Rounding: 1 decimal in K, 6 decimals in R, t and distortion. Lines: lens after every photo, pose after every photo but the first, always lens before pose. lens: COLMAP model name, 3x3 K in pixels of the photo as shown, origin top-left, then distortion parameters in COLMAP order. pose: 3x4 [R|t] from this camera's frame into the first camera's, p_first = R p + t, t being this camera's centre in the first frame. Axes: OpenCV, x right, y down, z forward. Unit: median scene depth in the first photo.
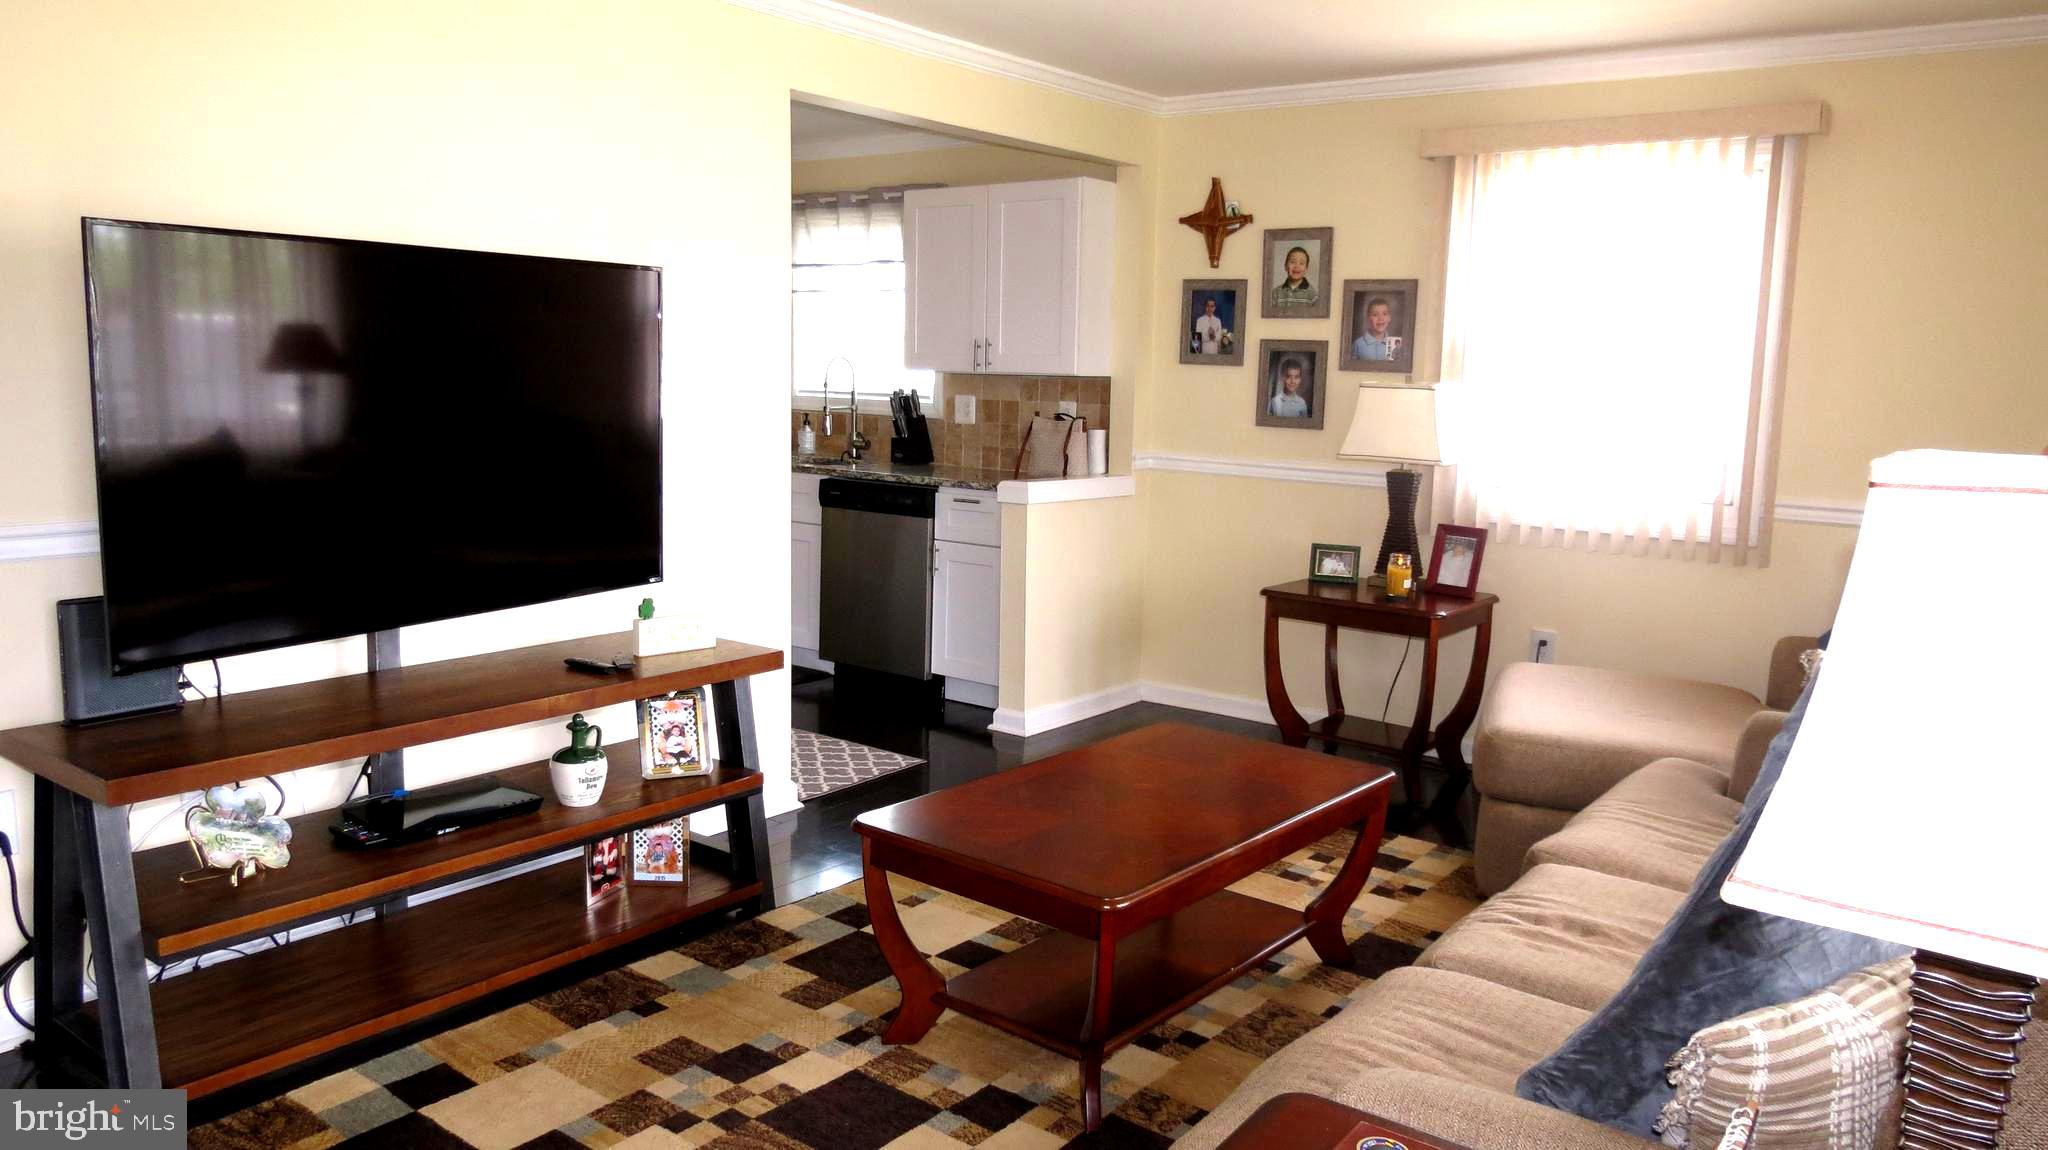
lens RADIAL K [[1454.4, 0, 1024.0], [0, 1454.4, 575.0], [0, 0, 1]] dist [-0.044639, 0.033204]
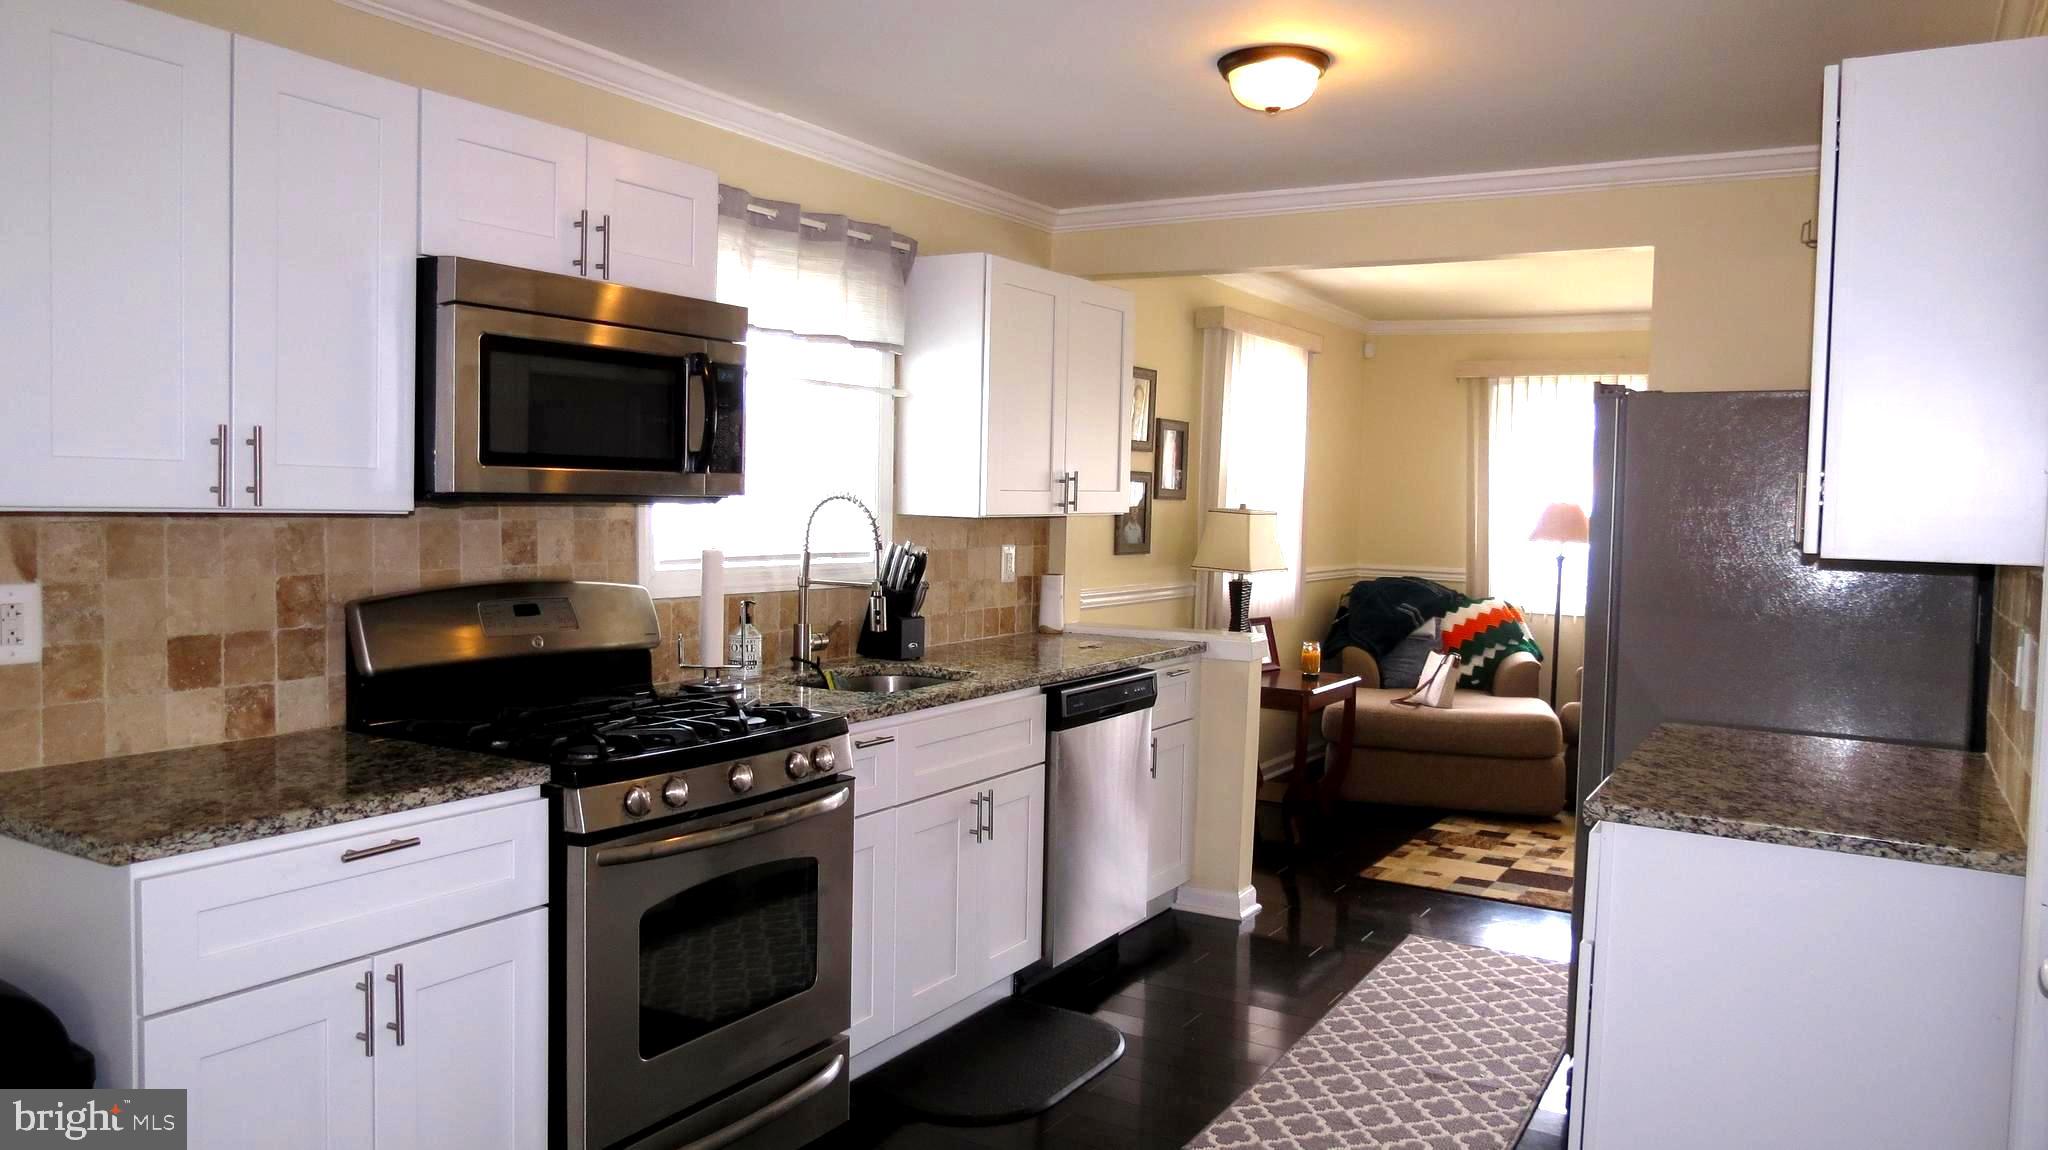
lens RADIAL K [[1454.4, 0, 1024.0], [0, 1454.4, 575.0], [0, 0, 1]] dist [-0.044639, 0.033204]
pose [[-0.111056, -0.096192, 0.989148, -0.725904], [0.112674, 0.987669, 0.108698, -0.178533], [-0.987406, 0.123523, -0.098848, 1.011174]]
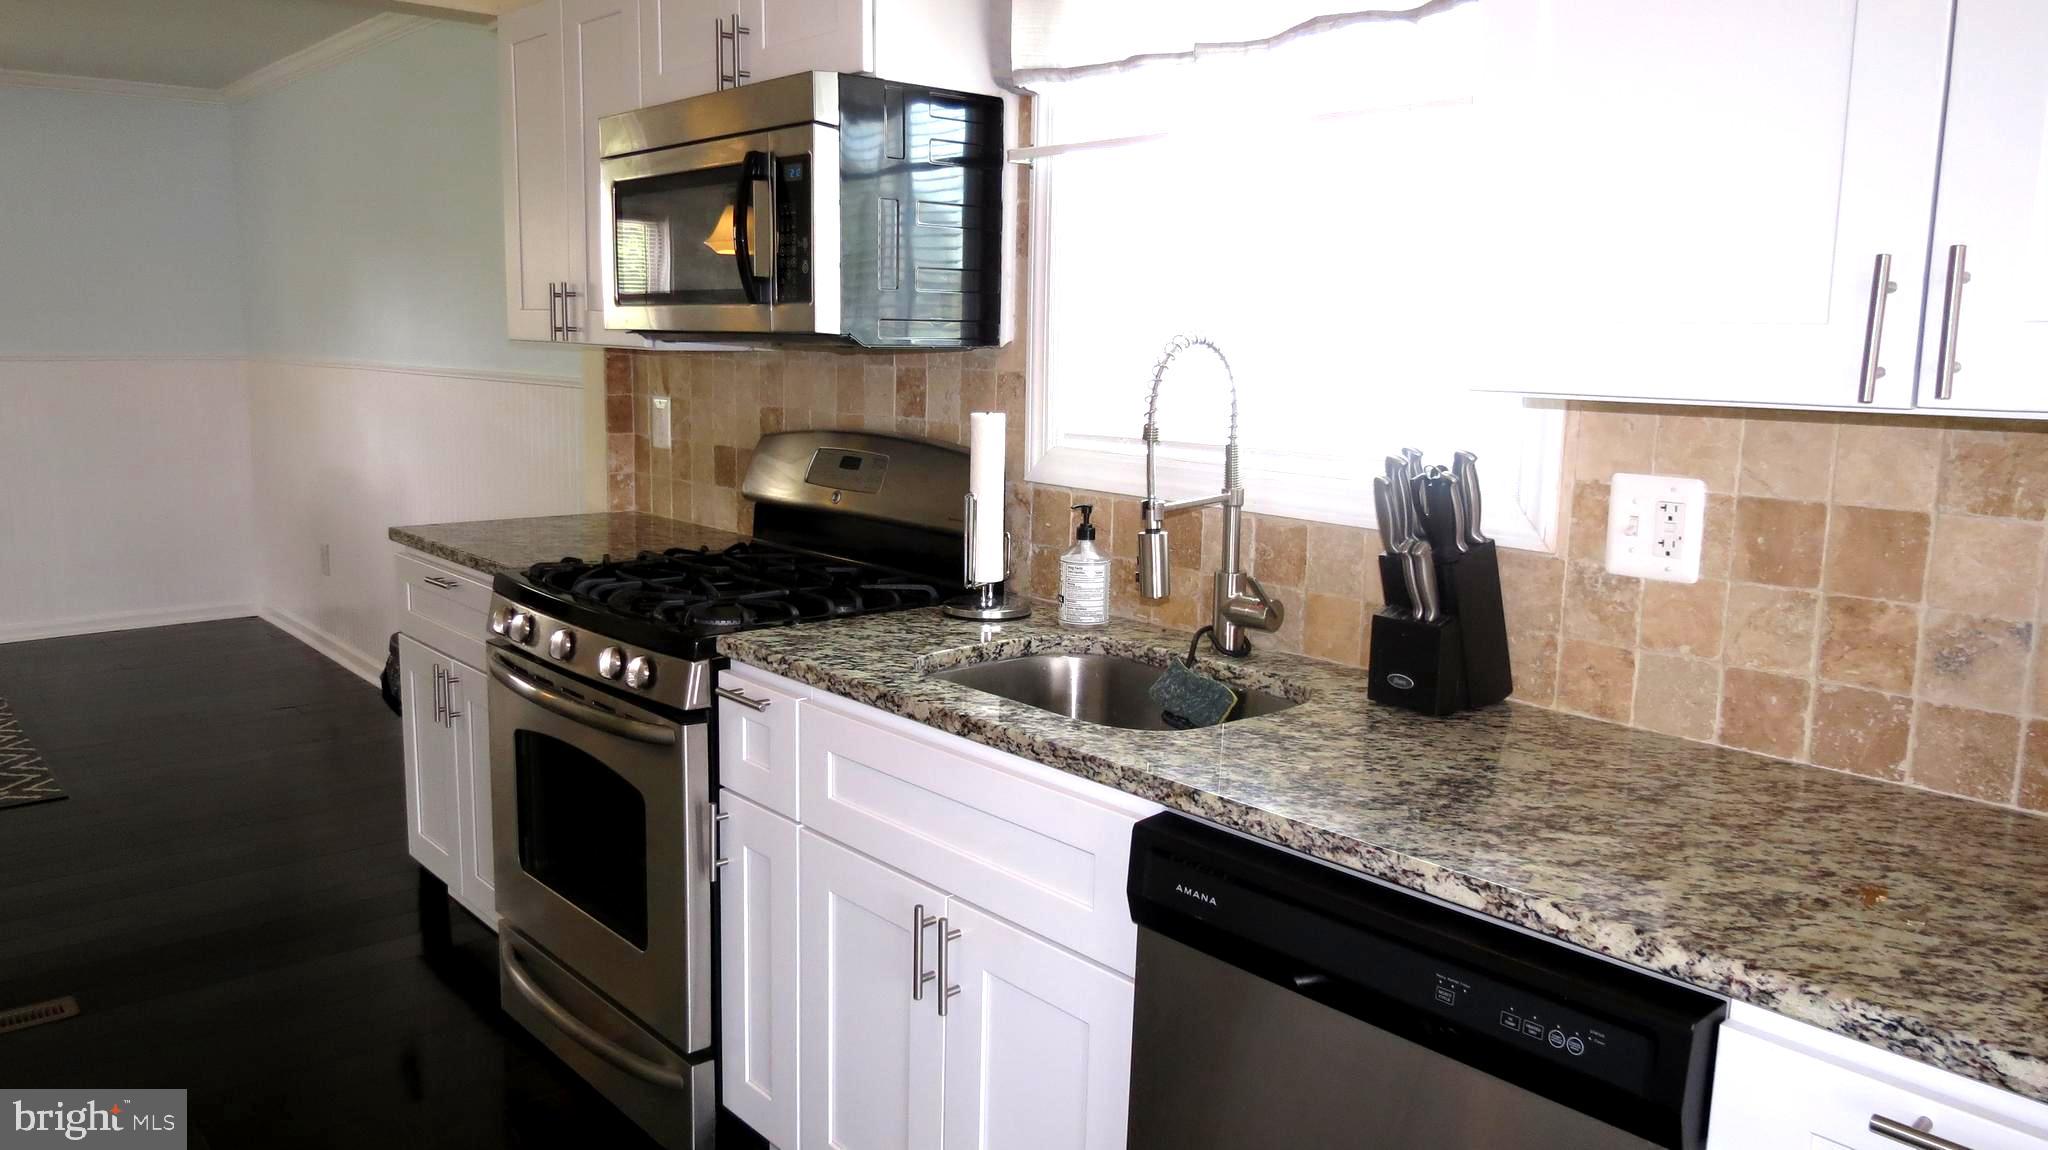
lens RADIAL K [[1454.4, 0, 1024.0], [0, 1454.4, 575.0], [0, 0, 1]] dist [-0.044639, 0.033204]
pose [[0.981759, 0.014195, -0.189598, -0.105539], [-0.011833, 0.999838, 0.013586, -0.106829], [0.189760, -0.011095, 0.981768, 0.705906]]
